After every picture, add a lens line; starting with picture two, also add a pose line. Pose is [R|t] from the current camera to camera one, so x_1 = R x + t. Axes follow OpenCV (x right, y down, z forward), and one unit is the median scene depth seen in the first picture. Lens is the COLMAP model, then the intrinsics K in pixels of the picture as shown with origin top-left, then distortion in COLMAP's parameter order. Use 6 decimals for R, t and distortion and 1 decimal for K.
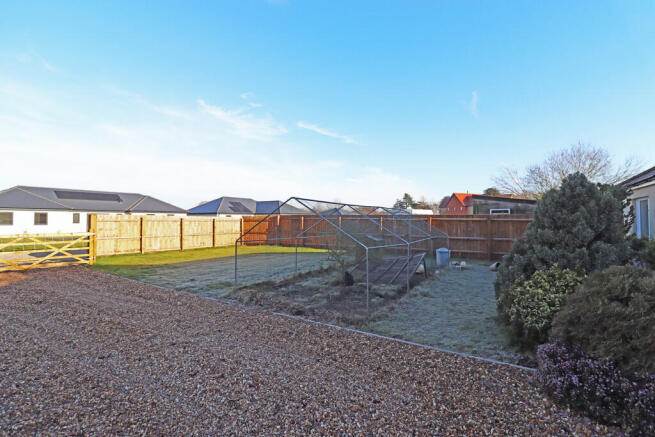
lens RADIAL K [[299.6, 0, 339.0], [0, 299.6, 214.9], [0, 0, 1]] dist [-0.066376, -0.000279]
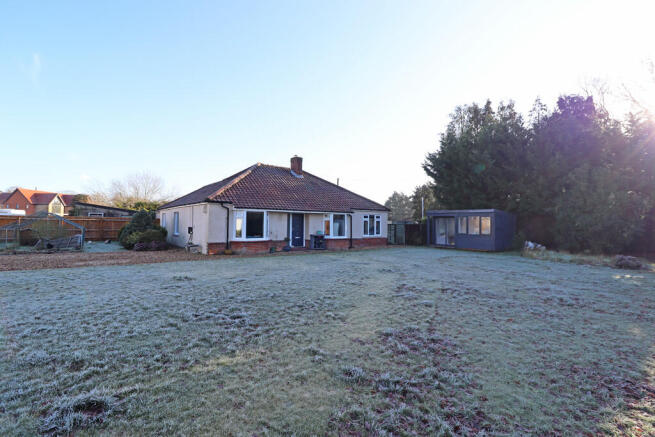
lens RADIAL K [[299.6, 0, 339.0], [0, 299.6, 214.9], [0, 0, 1]] dist [-0.066376, -0.000279]
pose [[0.286367, 0.014322, 0.958013, -0.473525], [-0.015458, 0.999827, -0.010327, -0.013337], [-0.957995, -0.011852, 0.286539, -0.583880]]
